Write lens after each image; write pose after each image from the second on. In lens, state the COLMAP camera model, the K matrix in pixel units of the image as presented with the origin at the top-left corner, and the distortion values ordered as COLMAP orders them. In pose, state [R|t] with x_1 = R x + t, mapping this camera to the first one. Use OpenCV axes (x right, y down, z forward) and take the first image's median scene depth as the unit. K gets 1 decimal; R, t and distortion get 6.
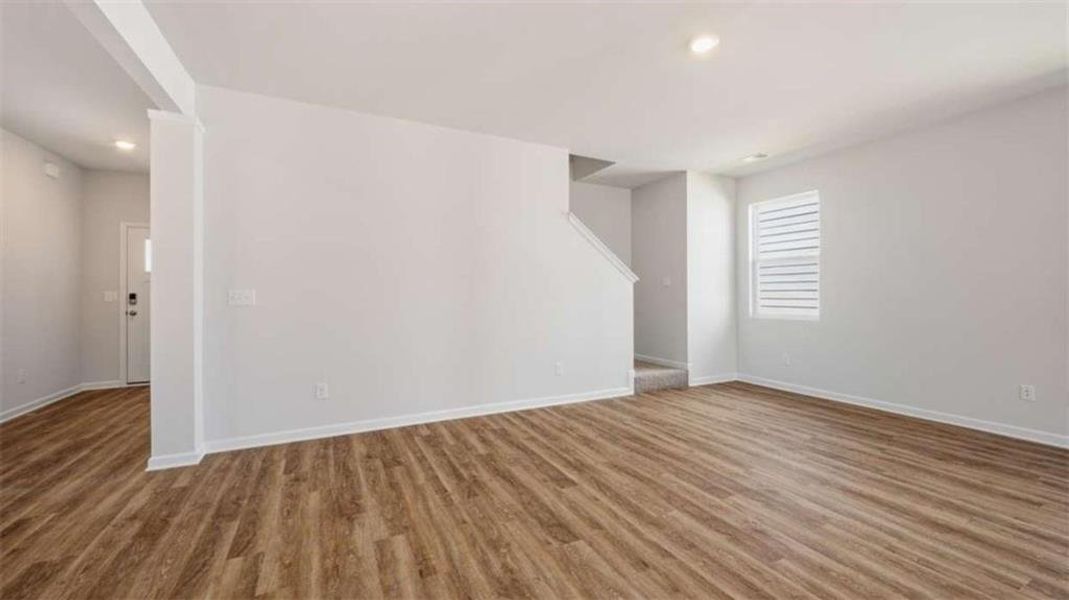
lens RADIAL K [[414.0, 0, 534.5], [0, 414.0, 300.0], [0, 0, 1]] dist [-0.000293, 0.000049]
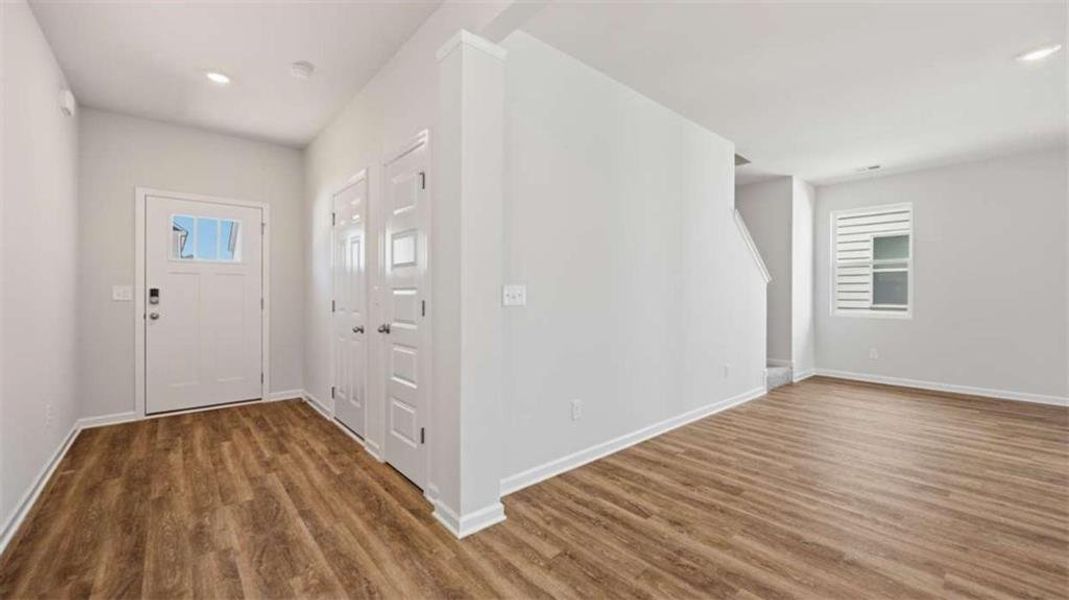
lens RADIAL K [[418.1, 0, 529.2], [0, 418.1, 293.9], [0, 0, 1]] dist [0.001263, -0.000004]
pose [[0.969655, 0.004905, 0.244428, -0.897714], [-0.001390, 0.999893, -0.014551, 0.004479], [-0.244473, 0.013770, 0.969558, 0.242633]]
